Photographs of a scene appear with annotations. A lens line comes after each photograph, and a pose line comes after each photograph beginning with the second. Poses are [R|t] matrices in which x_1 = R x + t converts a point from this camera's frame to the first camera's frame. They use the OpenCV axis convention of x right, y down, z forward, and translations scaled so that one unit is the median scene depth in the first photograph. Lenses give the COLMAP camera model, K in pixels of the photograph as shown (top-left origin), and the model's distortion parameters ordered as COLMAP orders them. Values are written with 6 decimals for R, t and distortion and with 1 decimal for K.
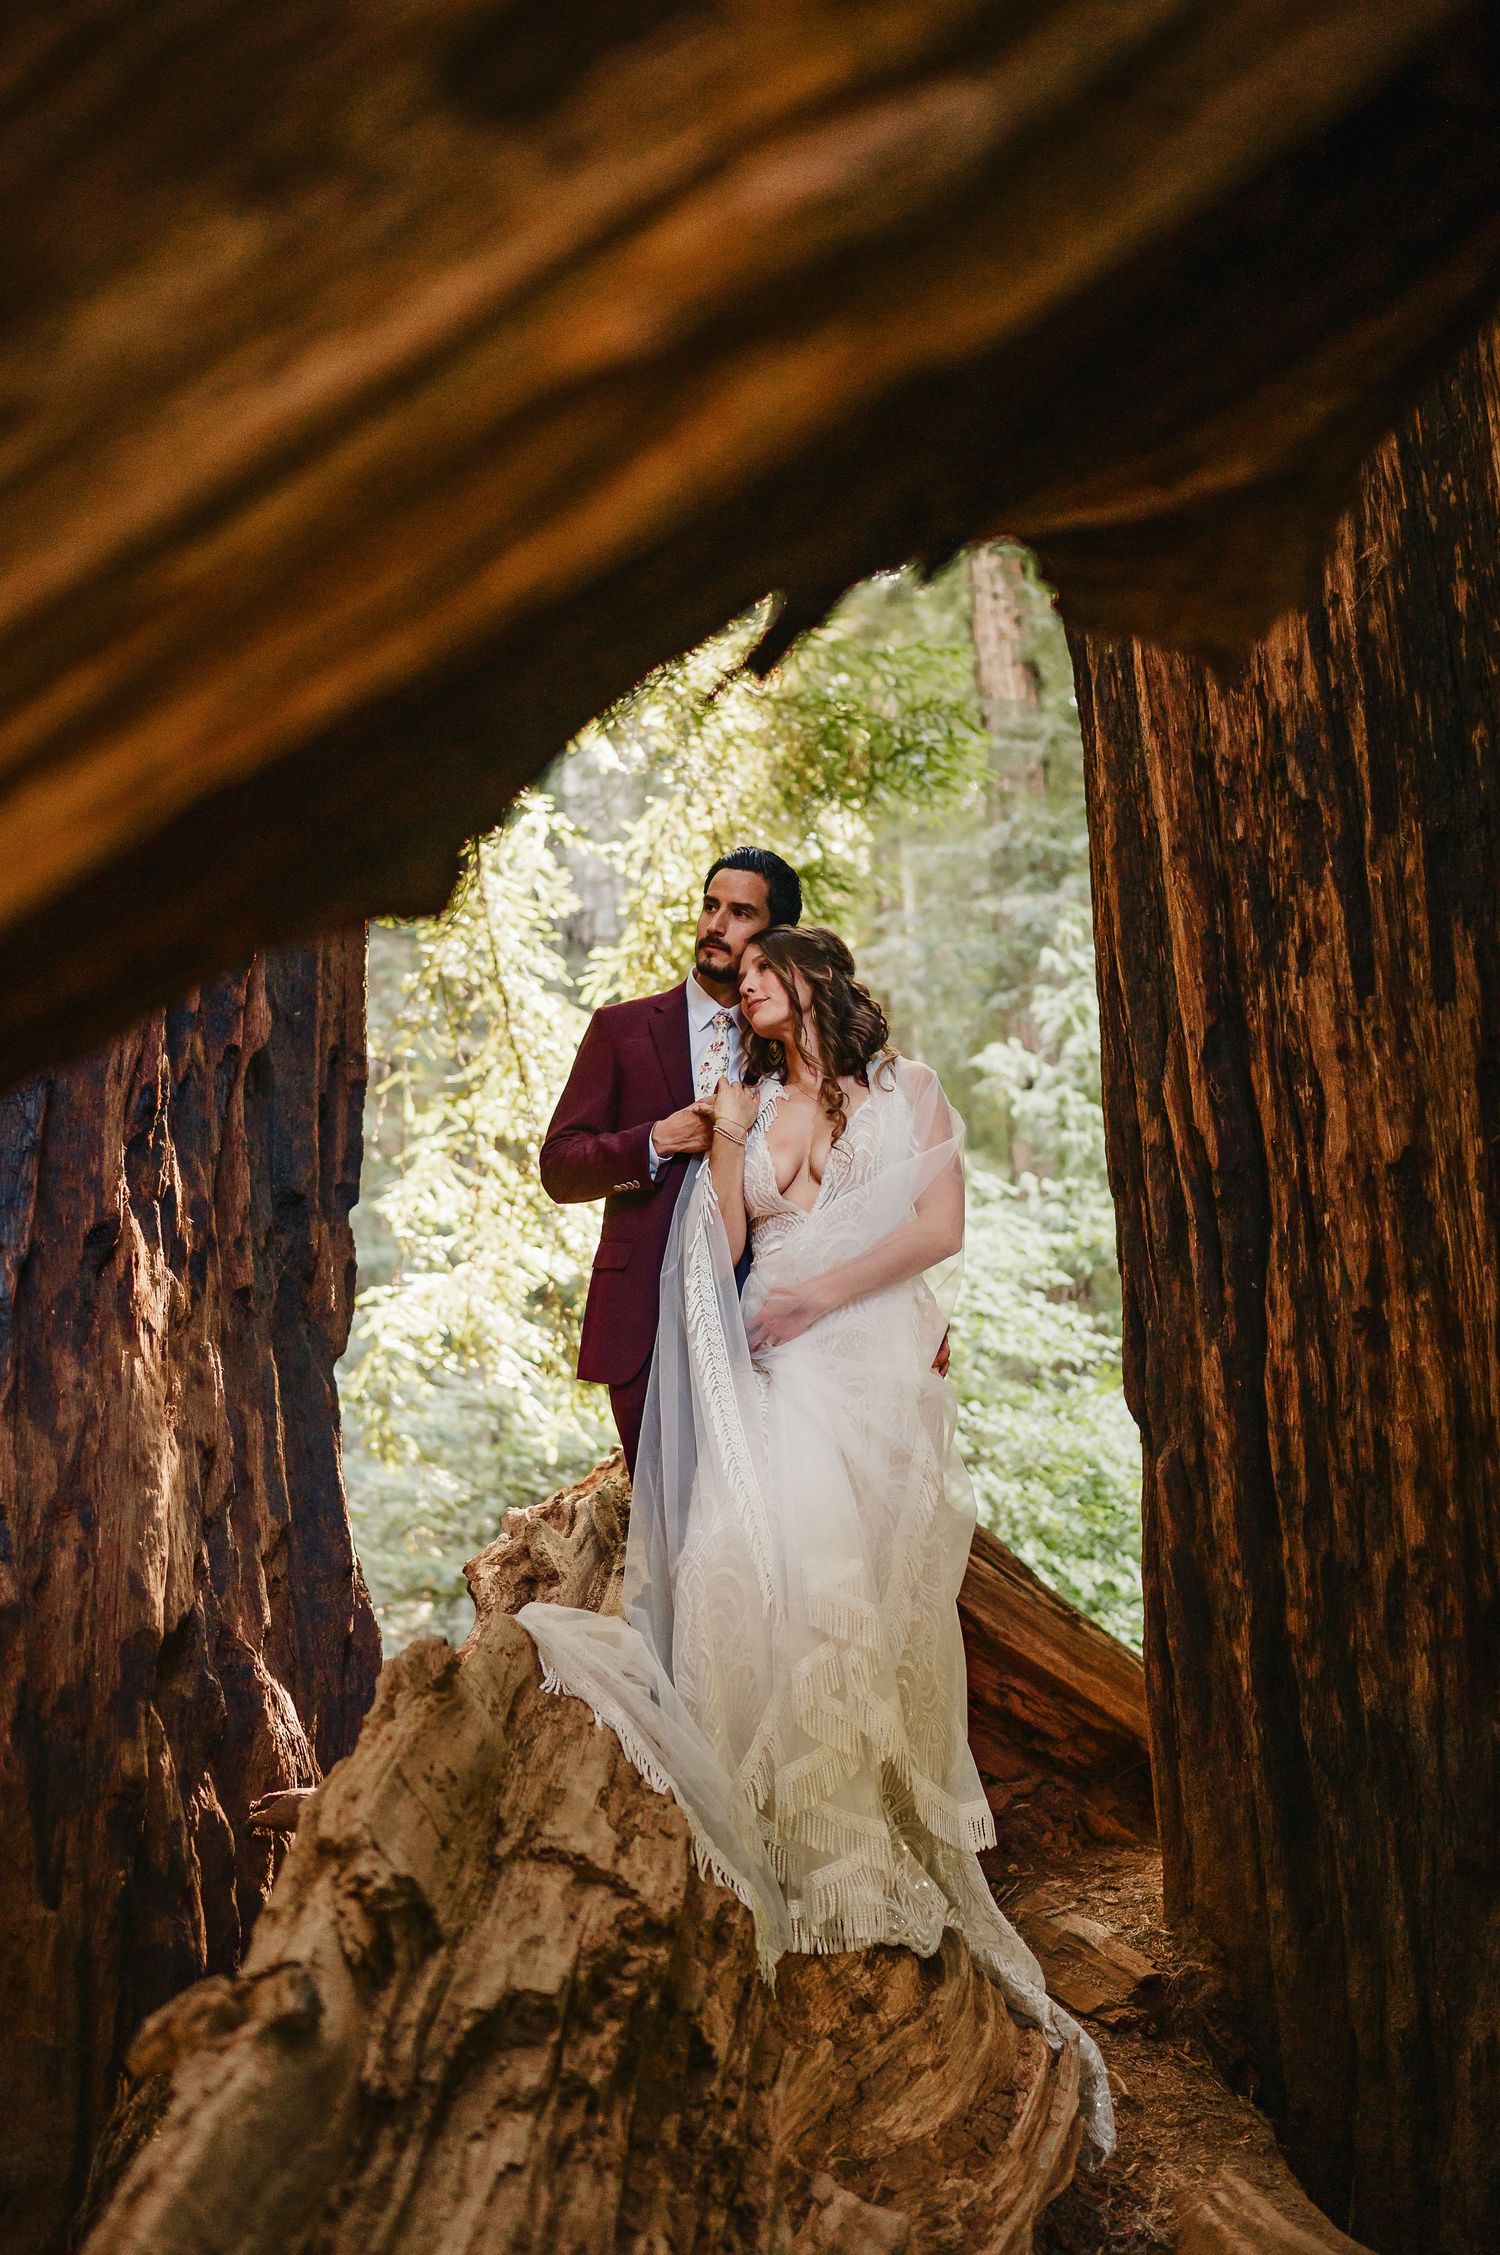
lens RADIAL K [[2302.4, 0, 646.3], [0, 2302.4, 1128.0], [0, 0, 1]] dist [-0.002103, -0.003161]
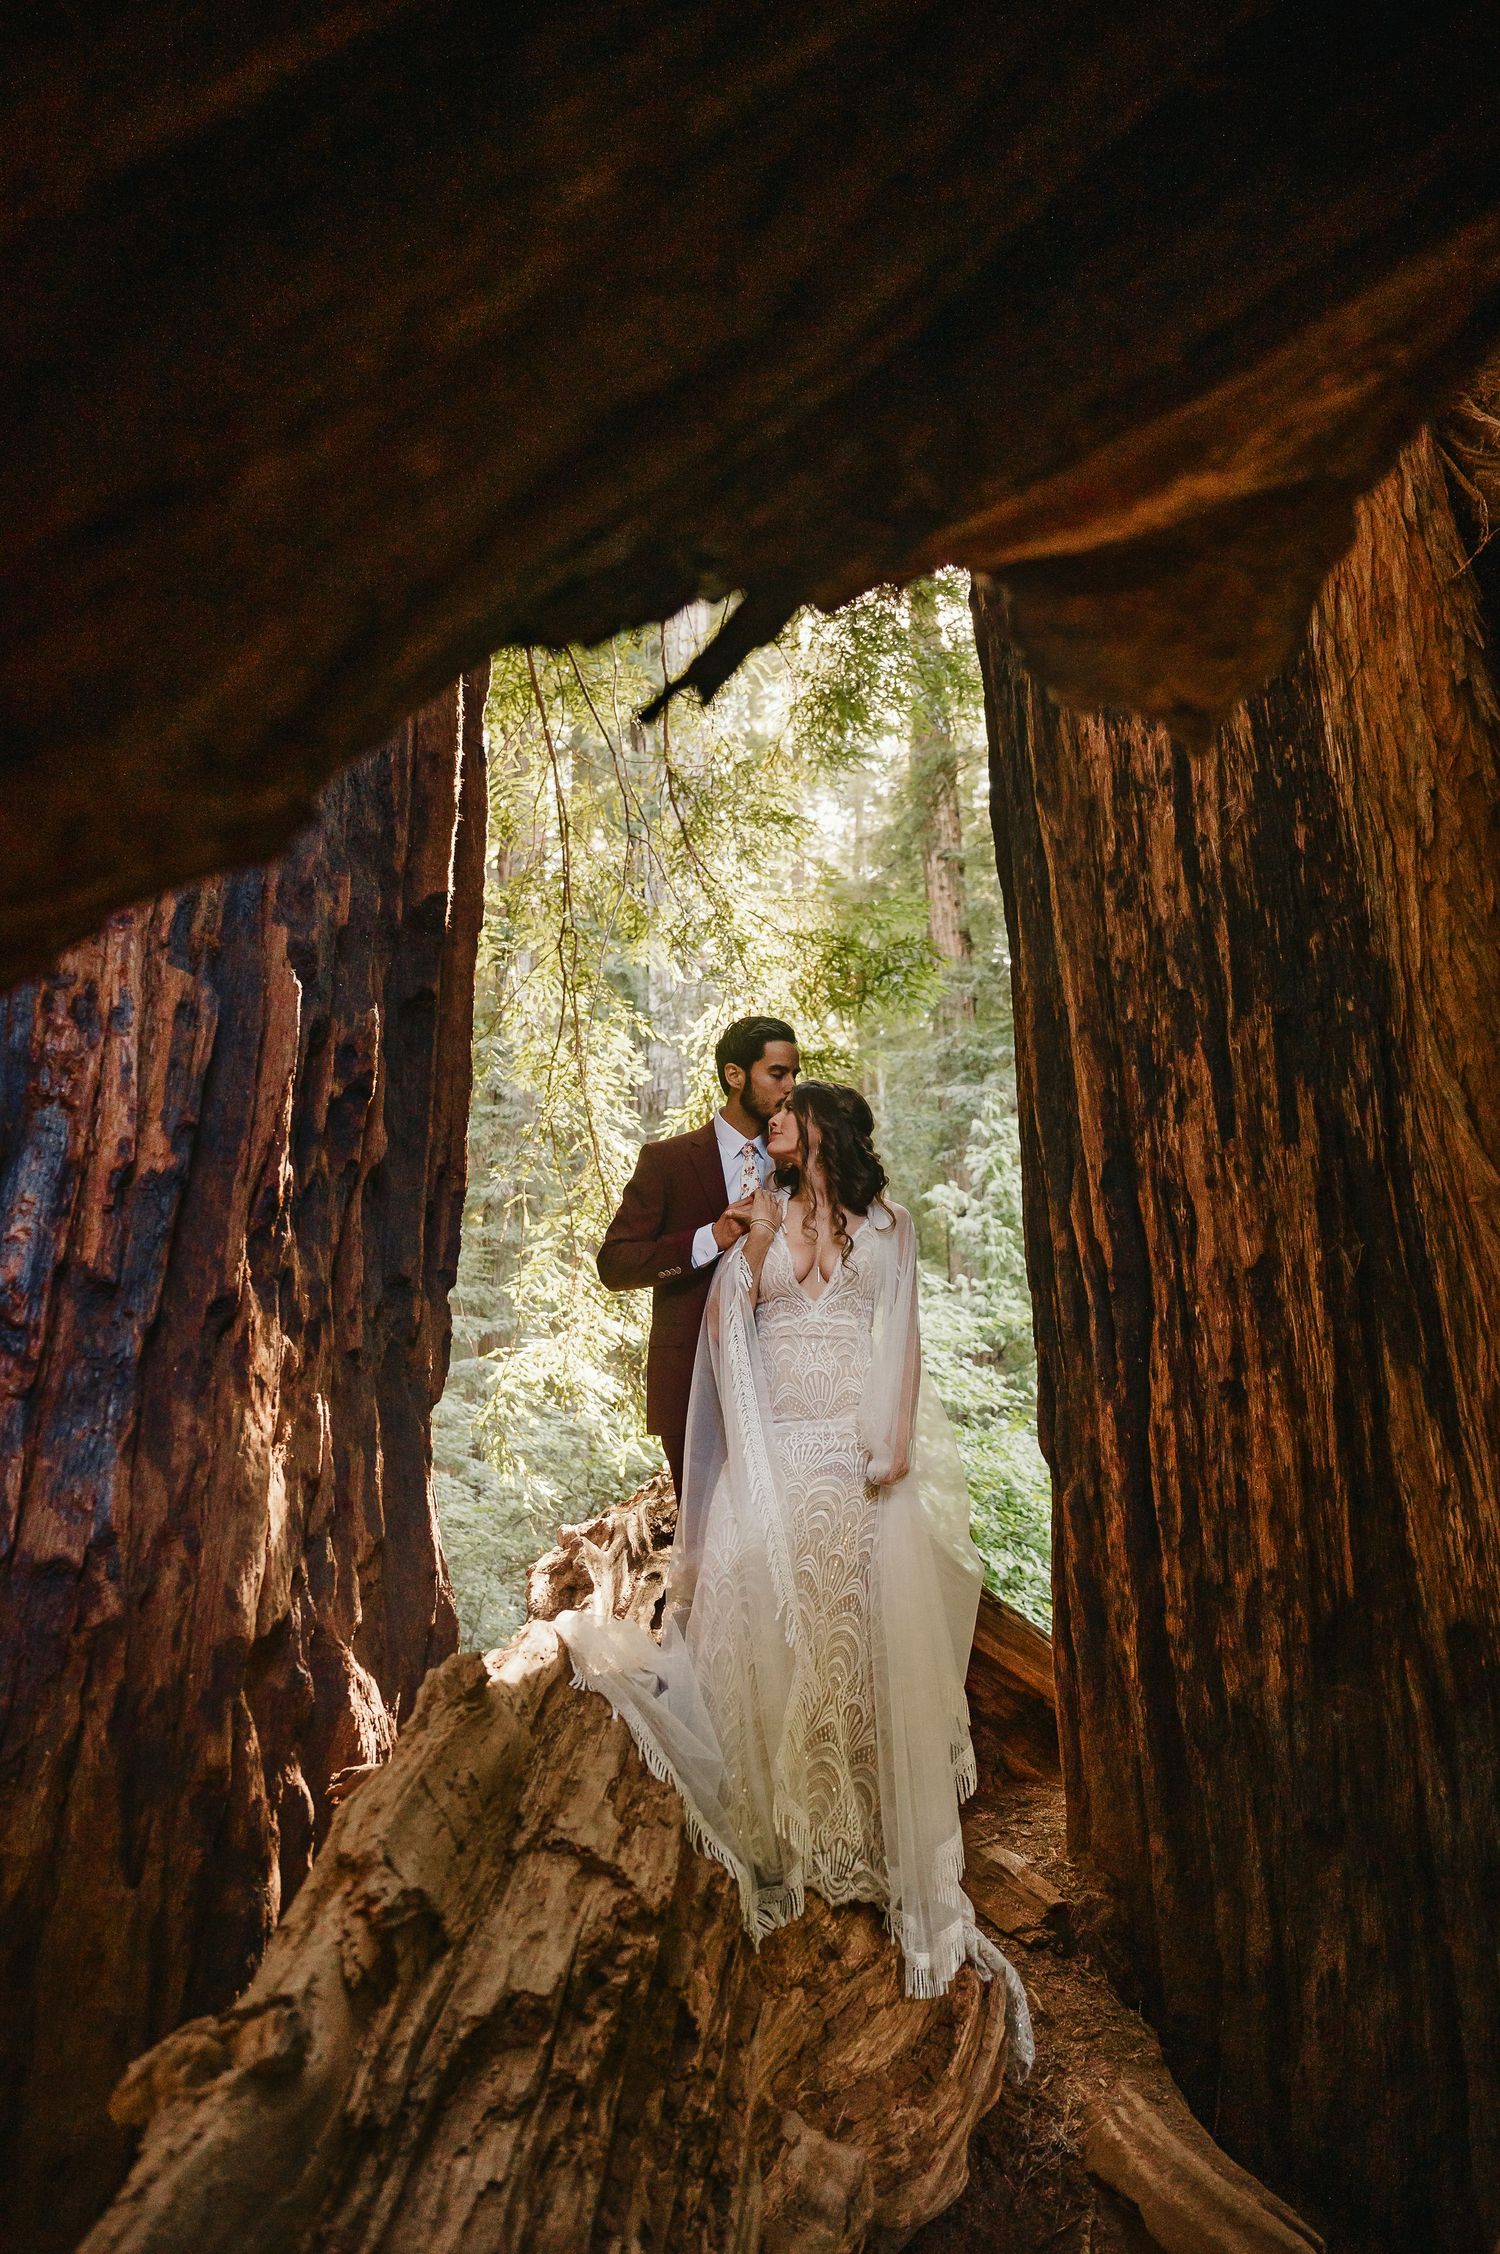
lens RADIAL K [[1490.8, 0, 737.5], [0, 1490.8, 1147.7], [0, 0, 1]] dist [-0.001700, -0.000122]
pose [[0.999682, 0.018912, 0.016660, 0.022048], [-0.017812, 0.997799, -0.063868, 0.006928], [-0.017831, 0.063551, 0.997819, 0.172289]]
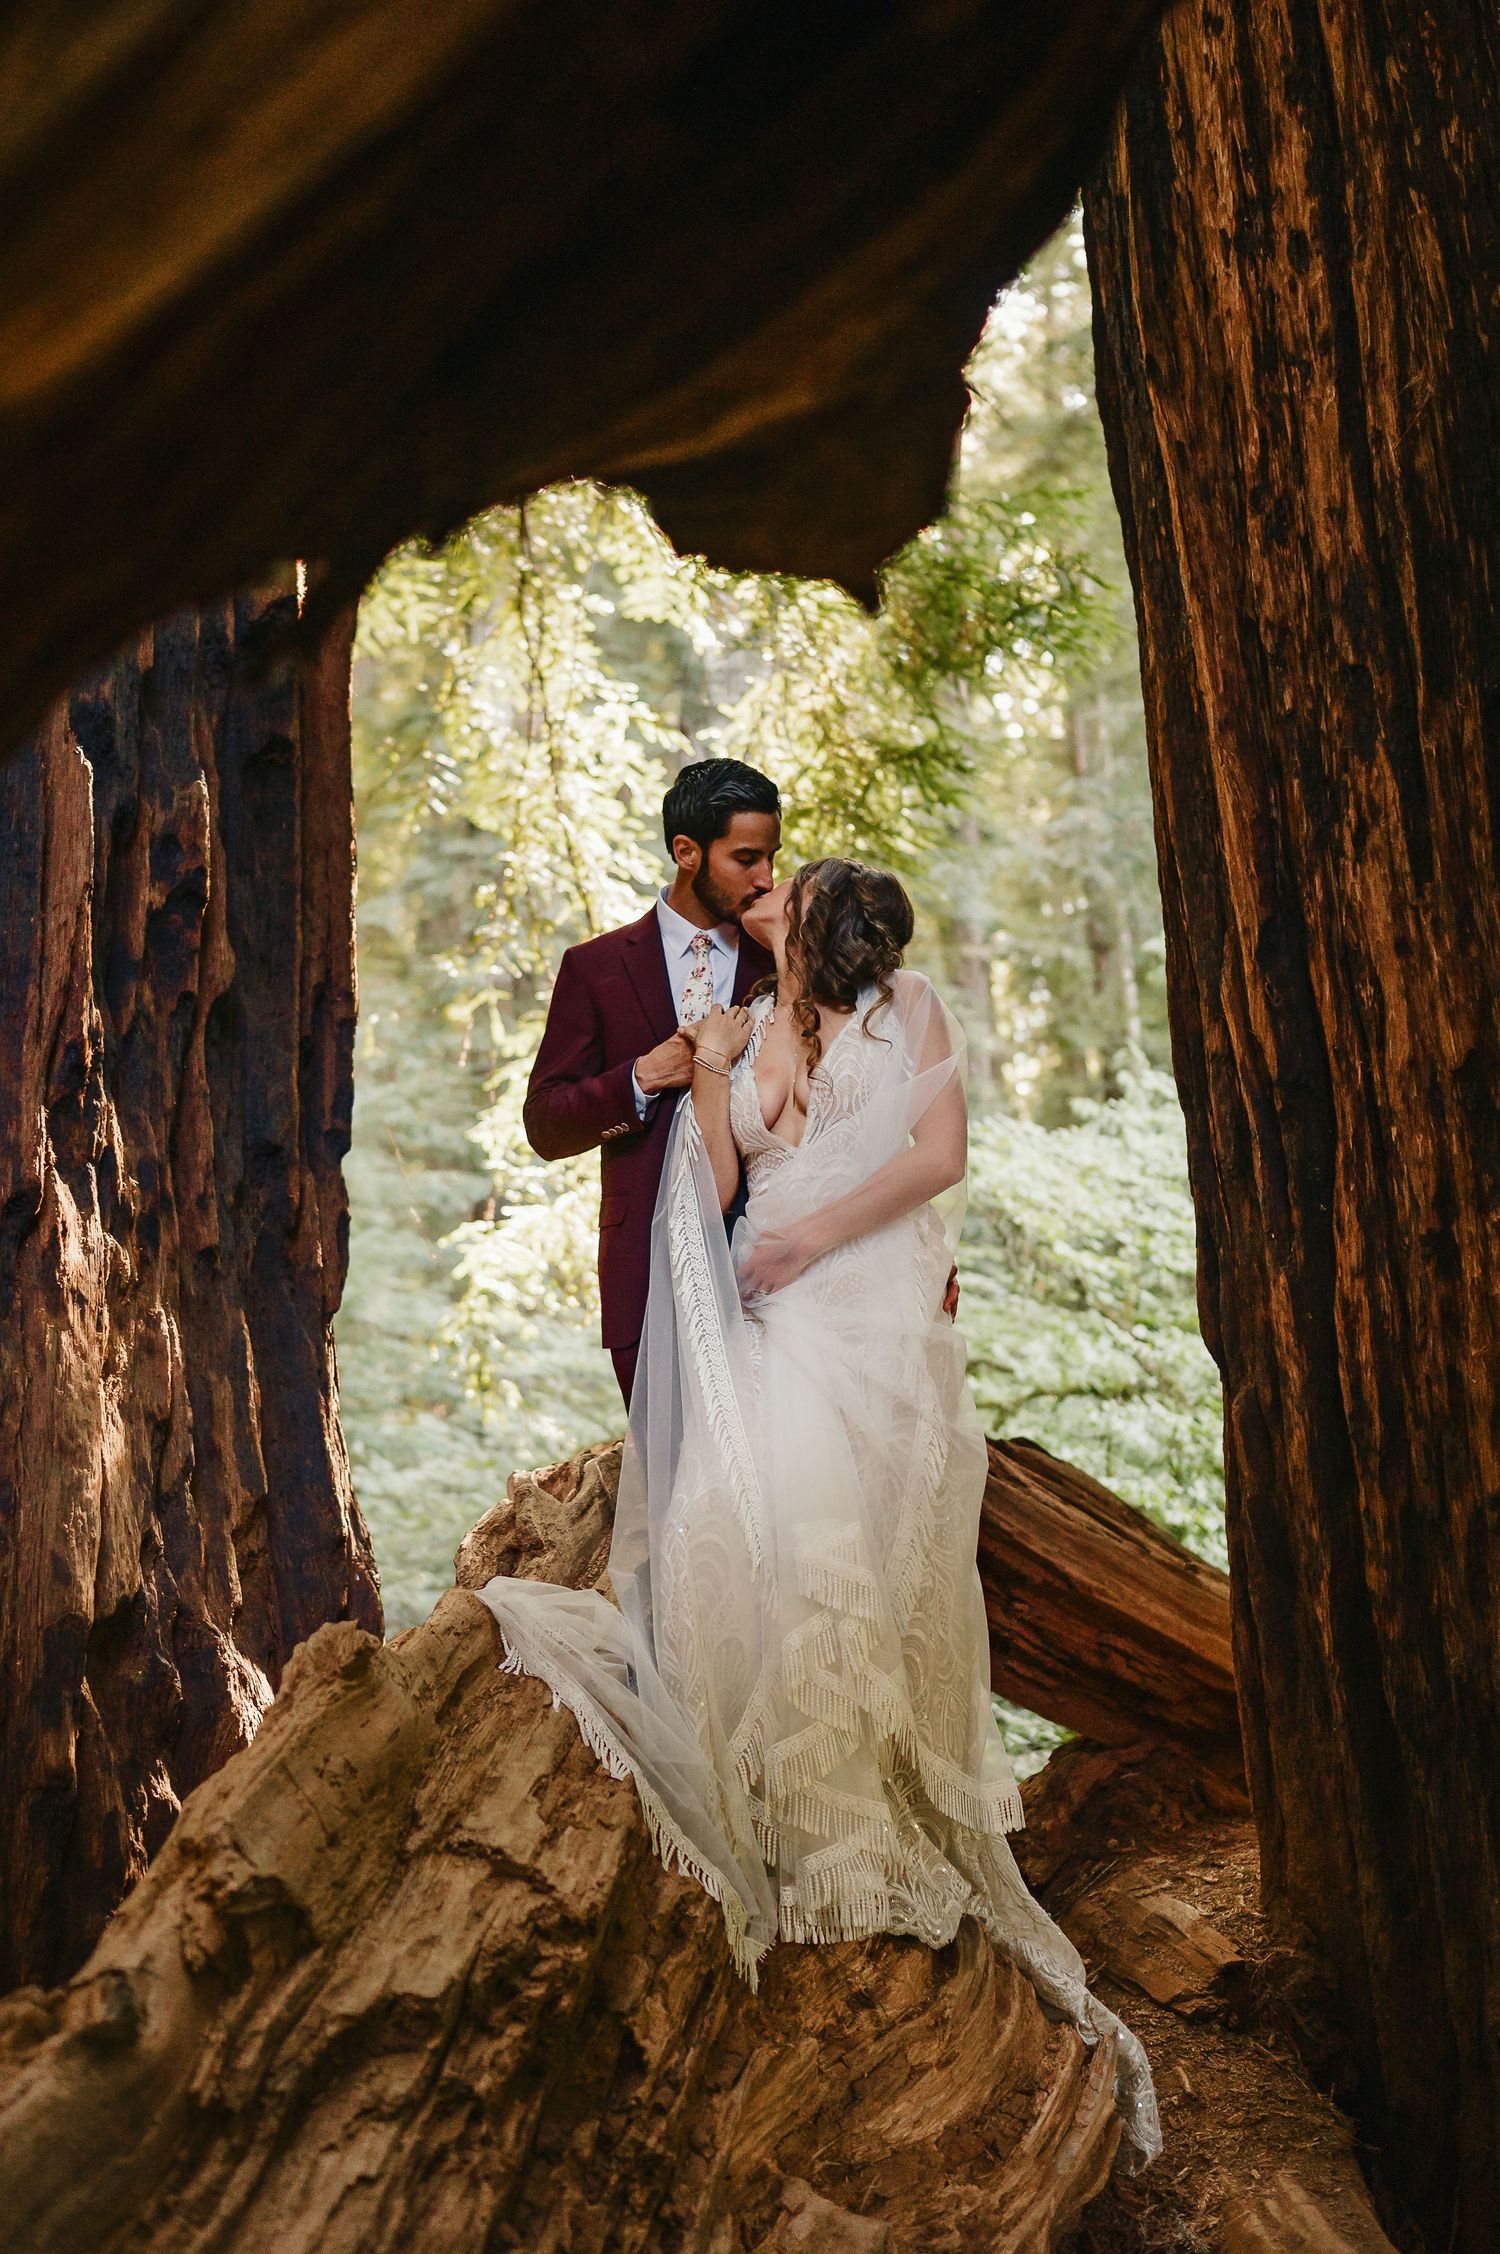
lens RADIAL K [[2519.1, 0, 628.8], [0, 2519.1, 1122.3], [0, 0, 1]] dist [-0.001190, 0.002023]
pose [[0.993609, -0.036421, -0.106835, 0.112833], [0.040648, 0.998464, 0.037655, -0.014654], [0.105299, -0.041757, 0.993563, -0.007882]]
